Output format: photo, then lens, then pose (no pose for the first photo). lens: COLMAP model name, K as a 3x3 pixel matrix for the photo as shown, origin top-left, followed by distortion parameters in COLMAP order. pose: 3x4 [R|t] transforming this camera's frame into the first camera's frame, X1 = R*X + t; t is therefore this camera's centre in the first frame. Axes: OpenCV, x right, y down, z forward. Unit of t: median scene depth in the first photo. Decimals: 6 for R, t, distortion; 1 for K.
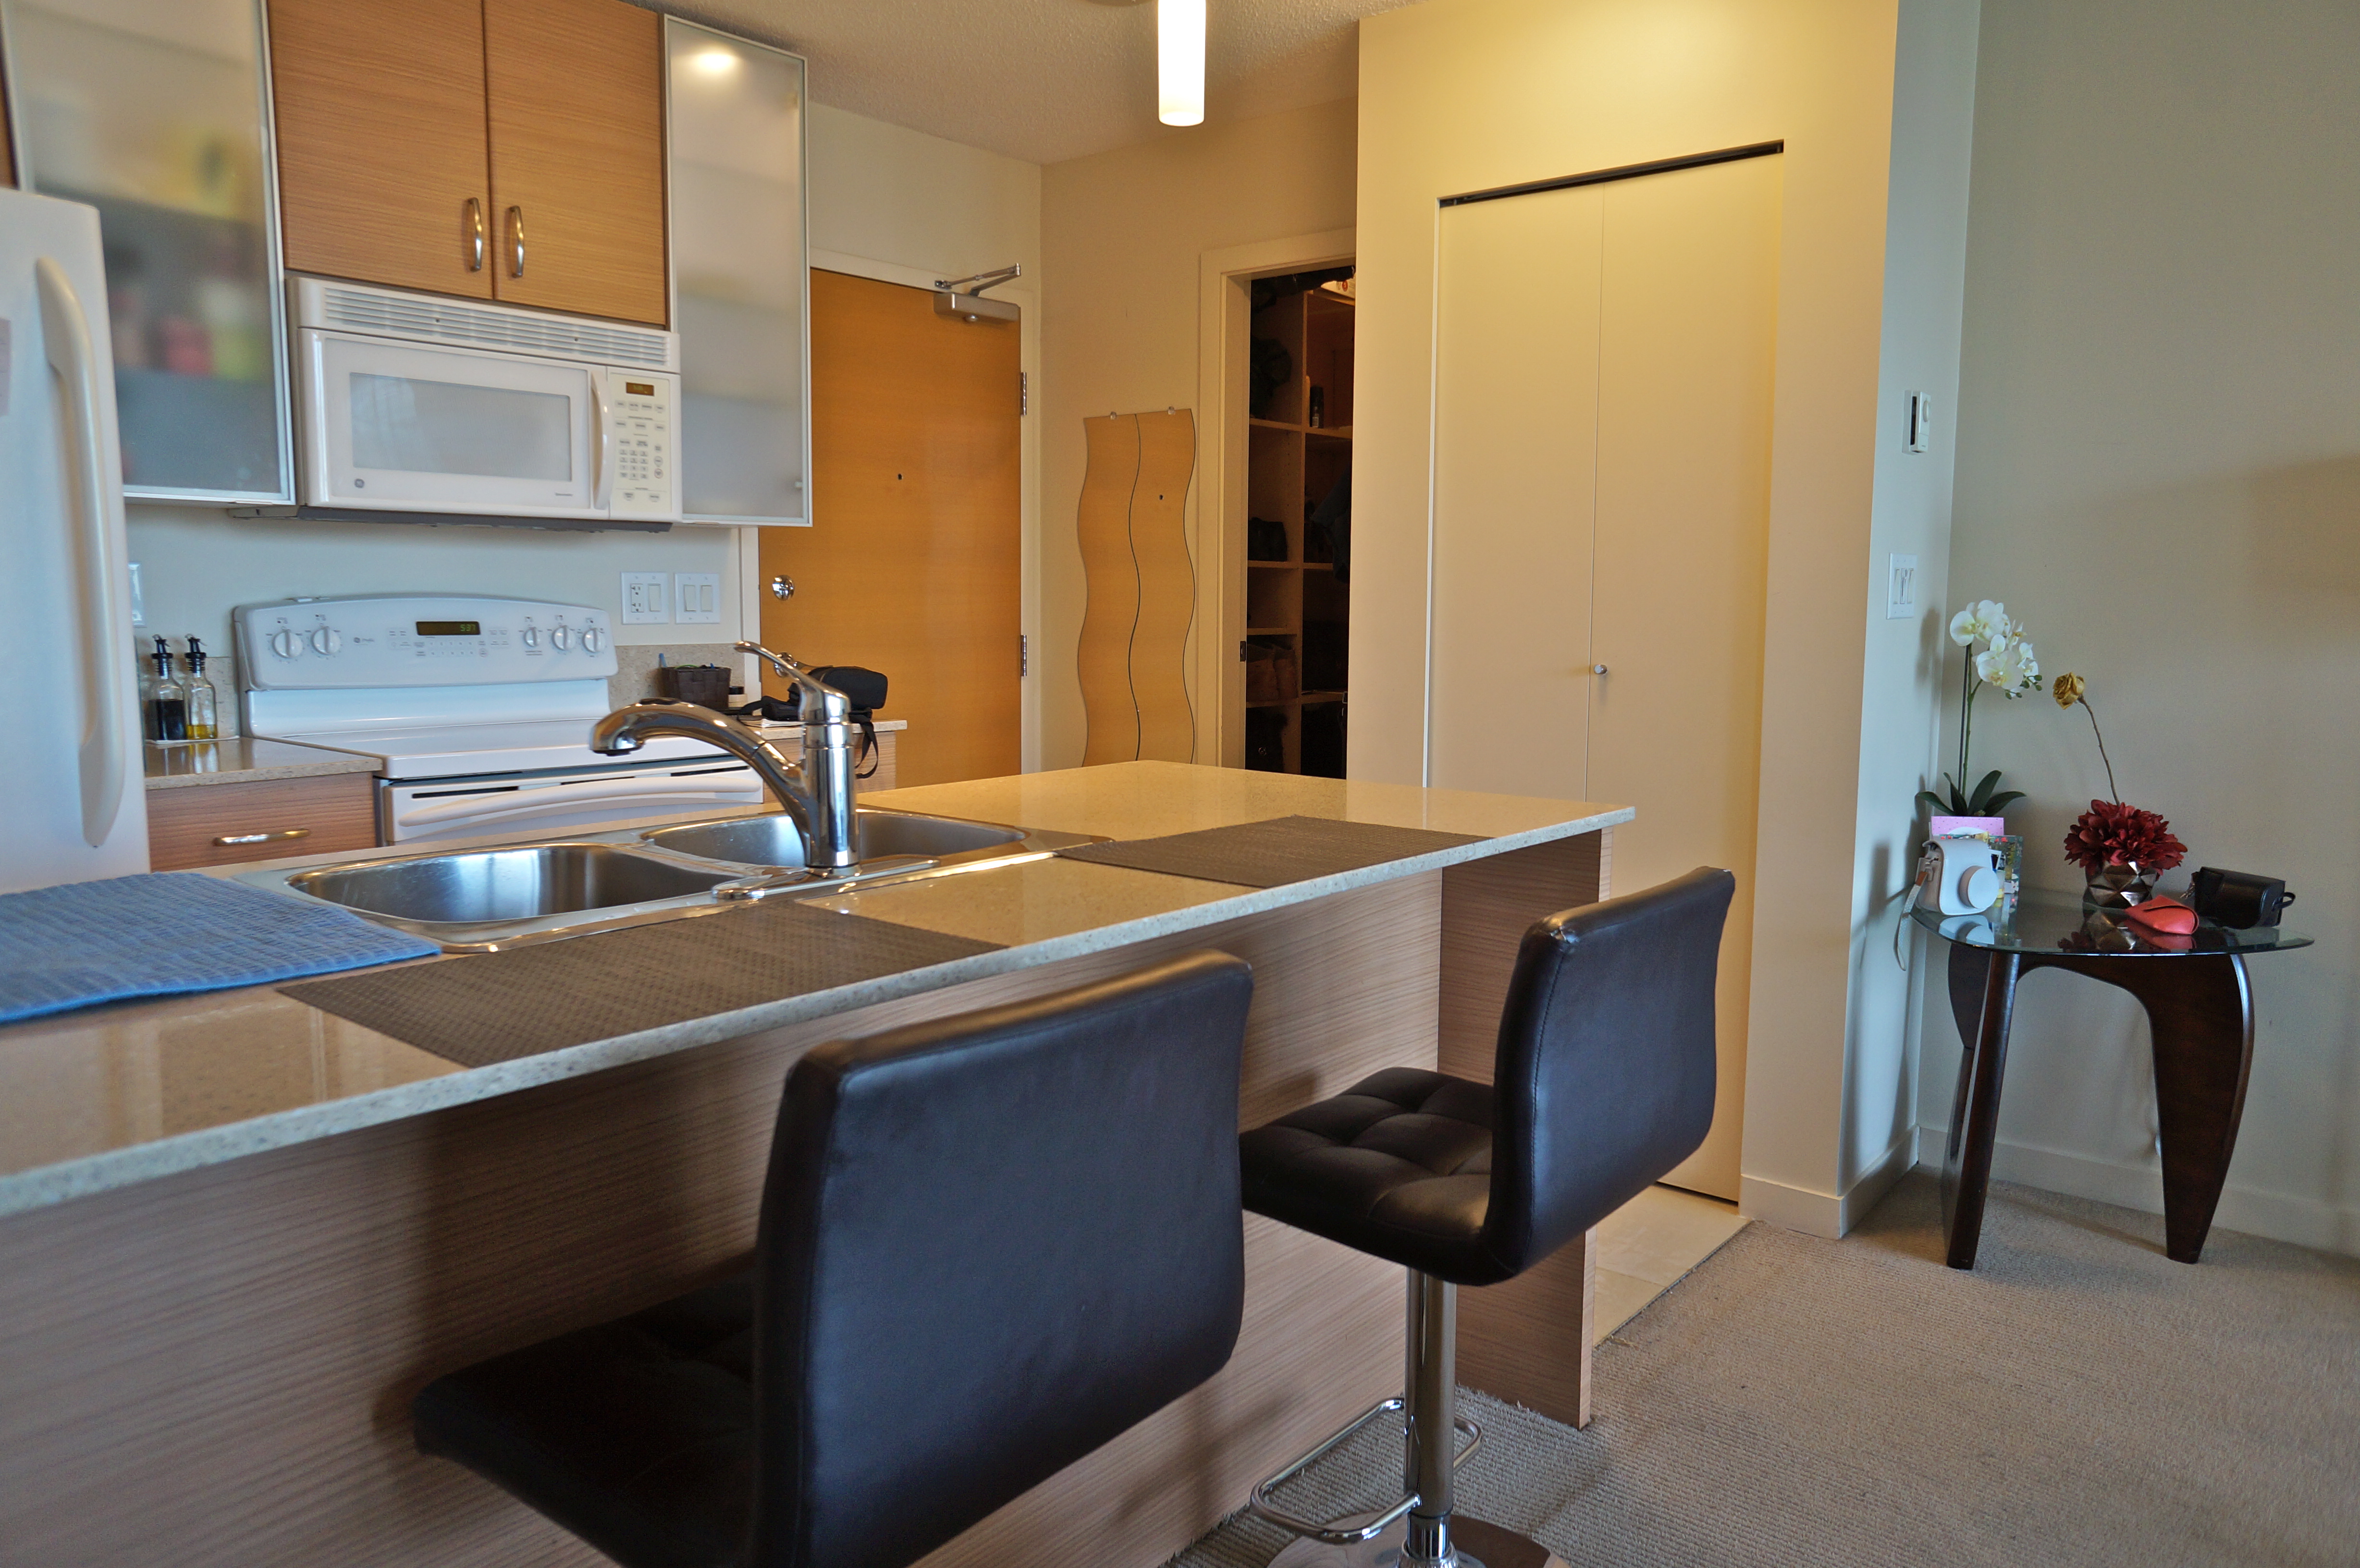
lens RADIAL K [[1588.2, 0, 1180.0], [0, 1588.2, 784.0], [0, 0, 1]] dist [-0.064256, 0.093682]
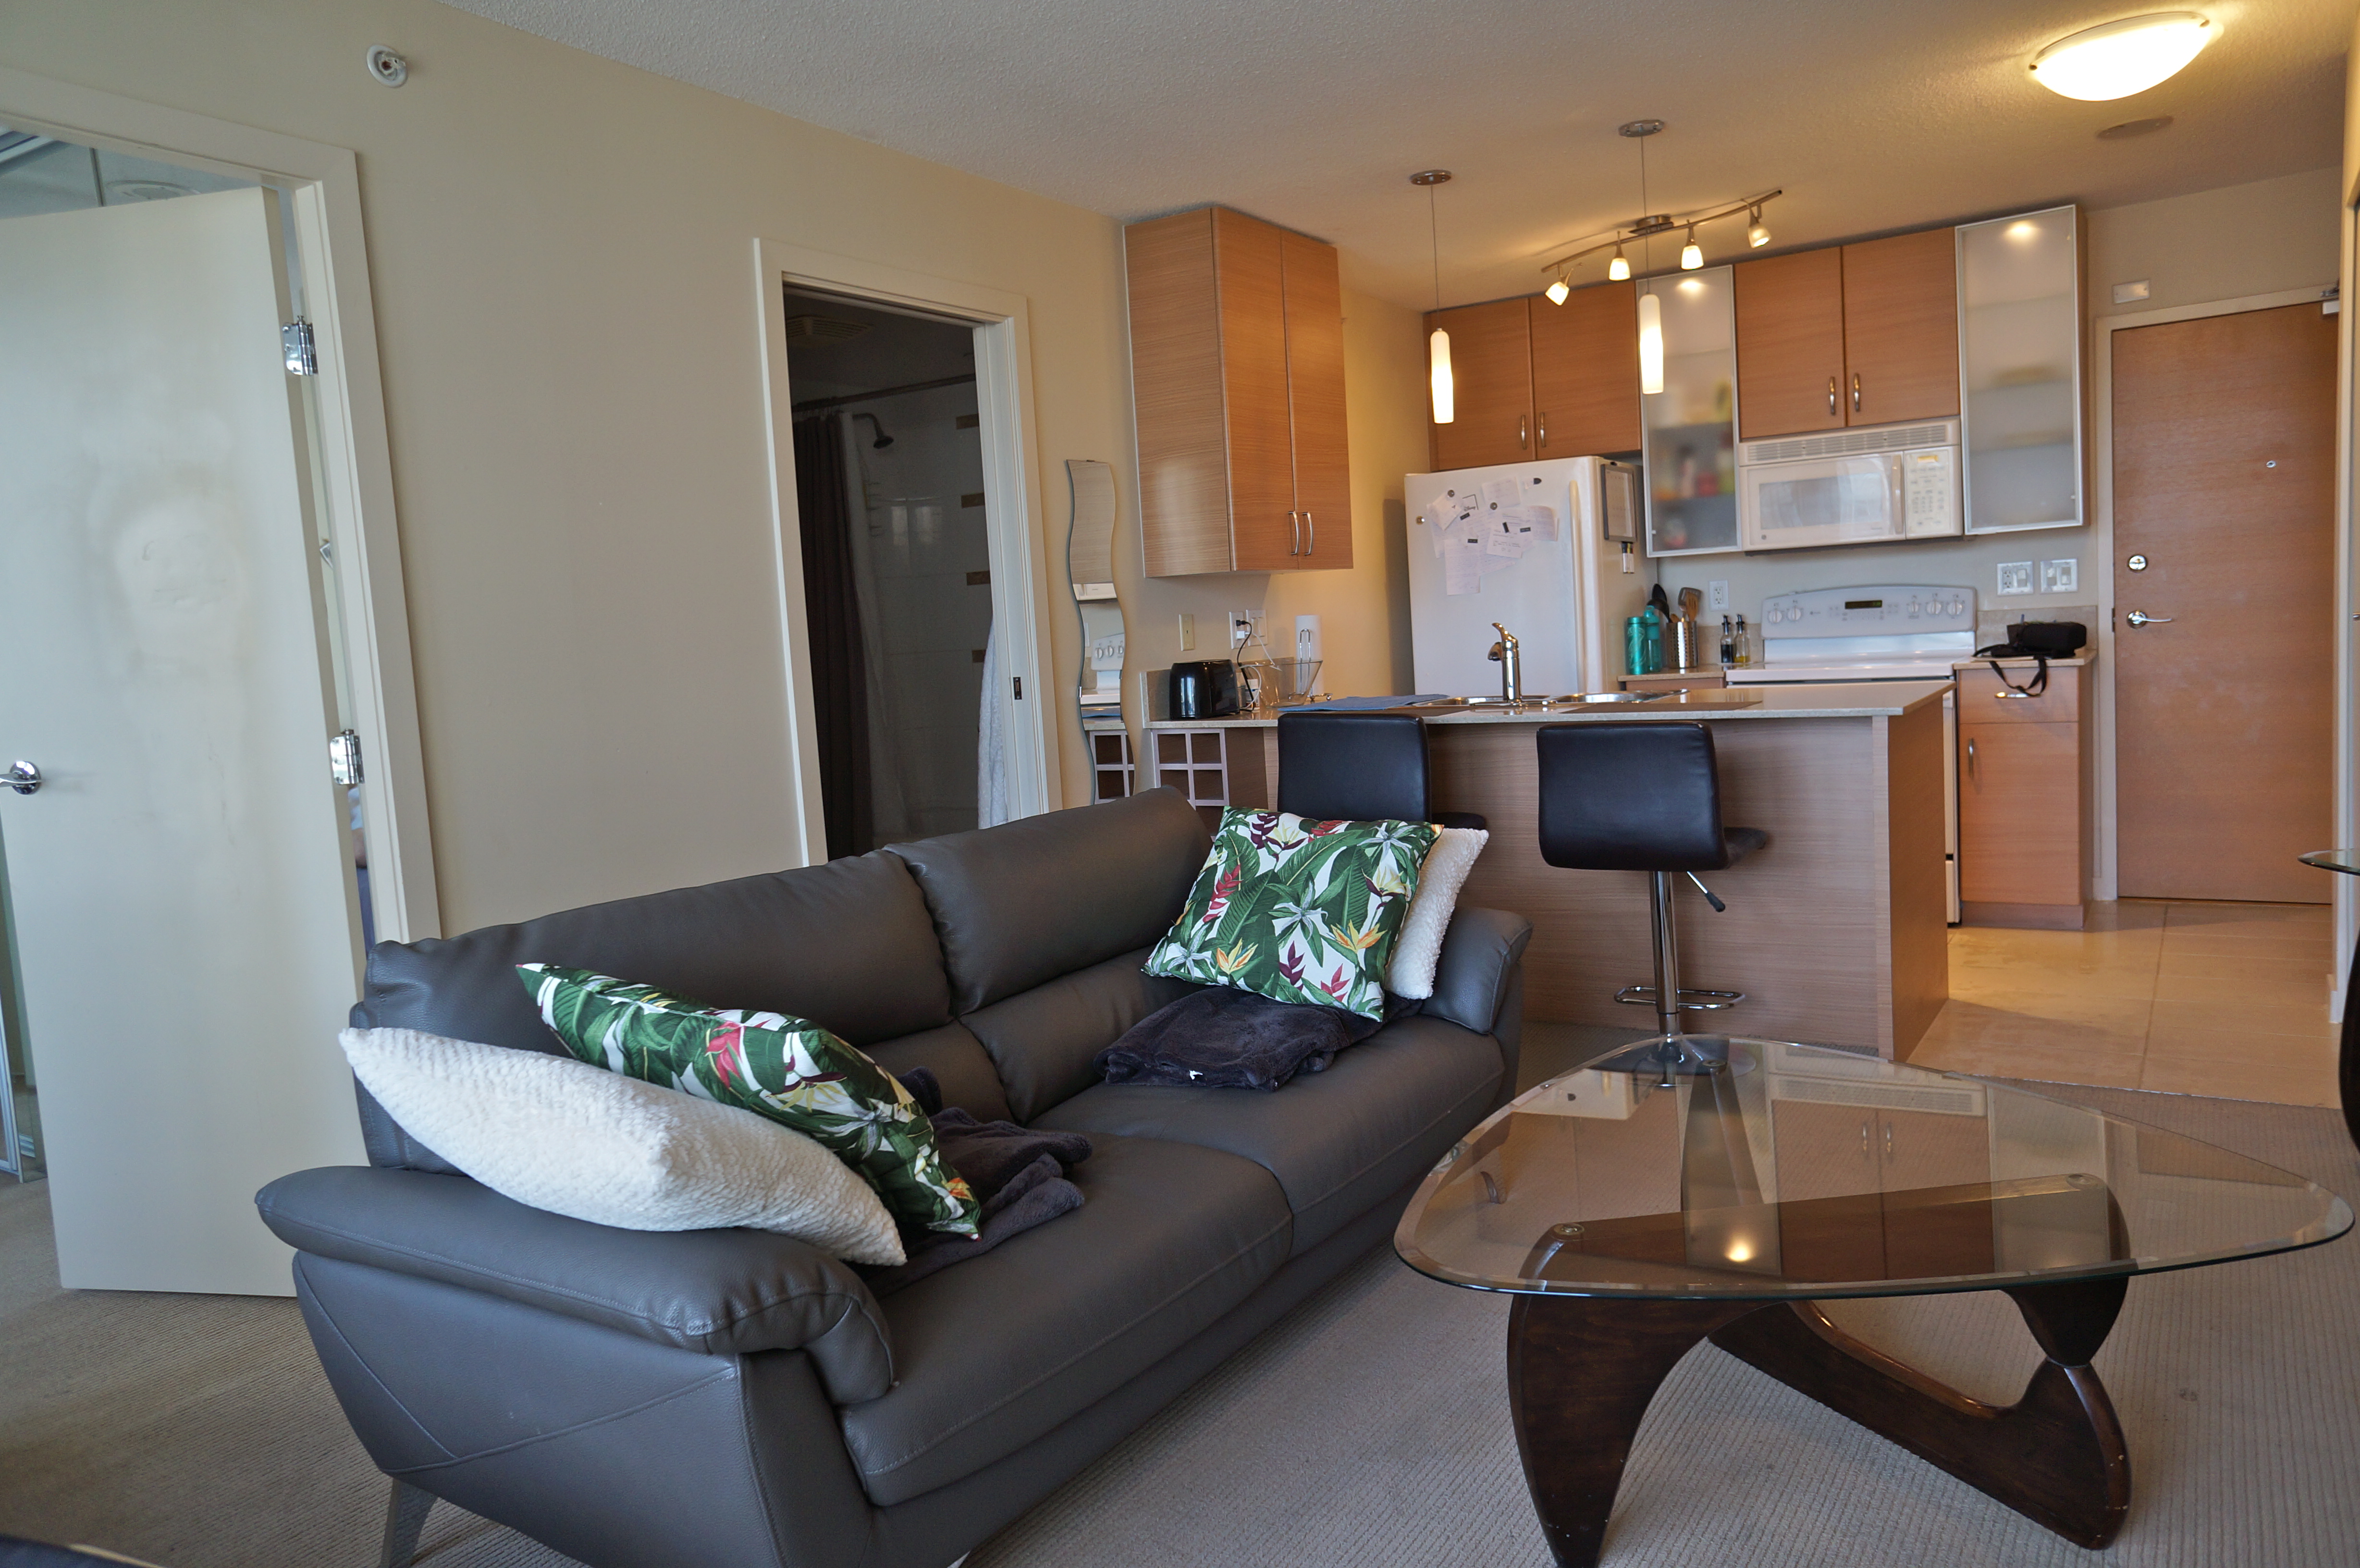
lens RADIAL K [[1582.8, 0, 1180.0], [0, 1582.8, 784.0], [0, 0, 1]] dist [-0.064760, 0.087890]
pose [[0.111668, 0.084327, -0.990161, 1.265837], [-0.051439, 0.995548, 0.078985, 0.003935], [0.992413, 0.042113, 0.115508, 0.027418]]
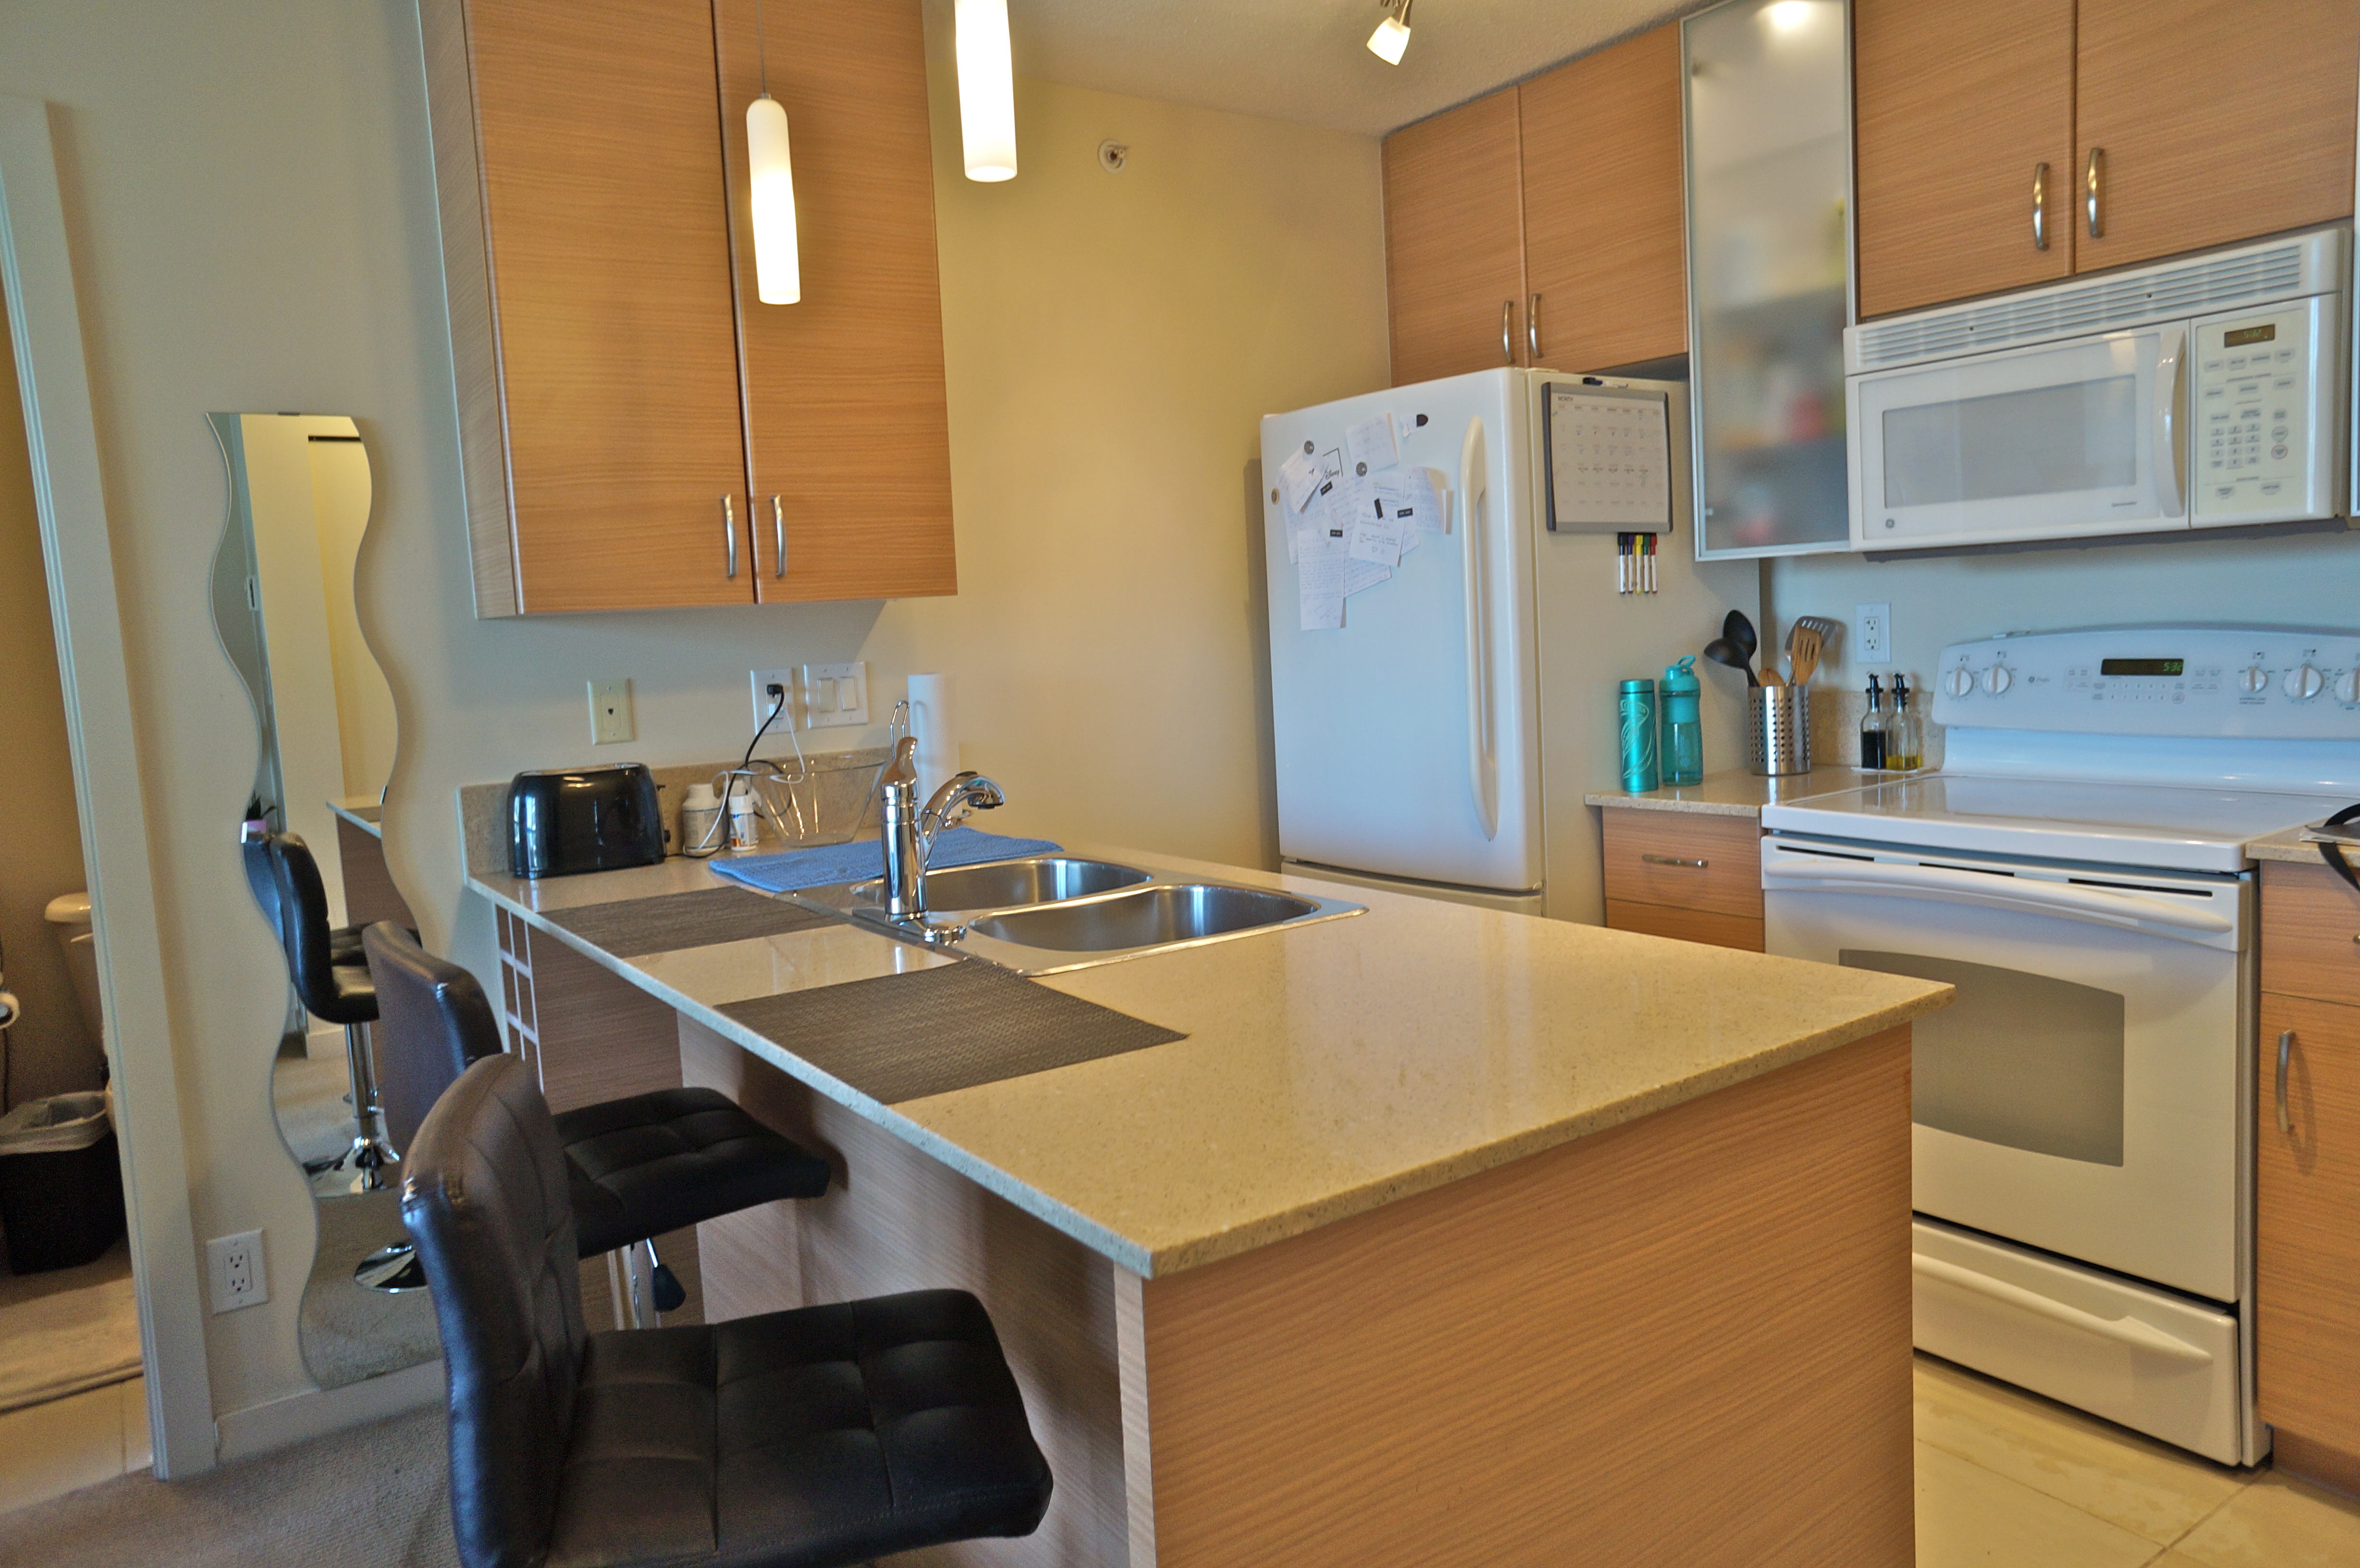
lens RADIAL K [[1588.2, 0, 1180.0], [0, 1588.2, 784.0], [0, 0, 1]] dist [-0.064256, 0.093682]
pose [[-0.265300, 0.107465, -0.958158, 0.476937], [-0.061380, 0.989871, 0.128017, -0.115403], [0.962210, 0.092775, -0.256016, 0.747175]]
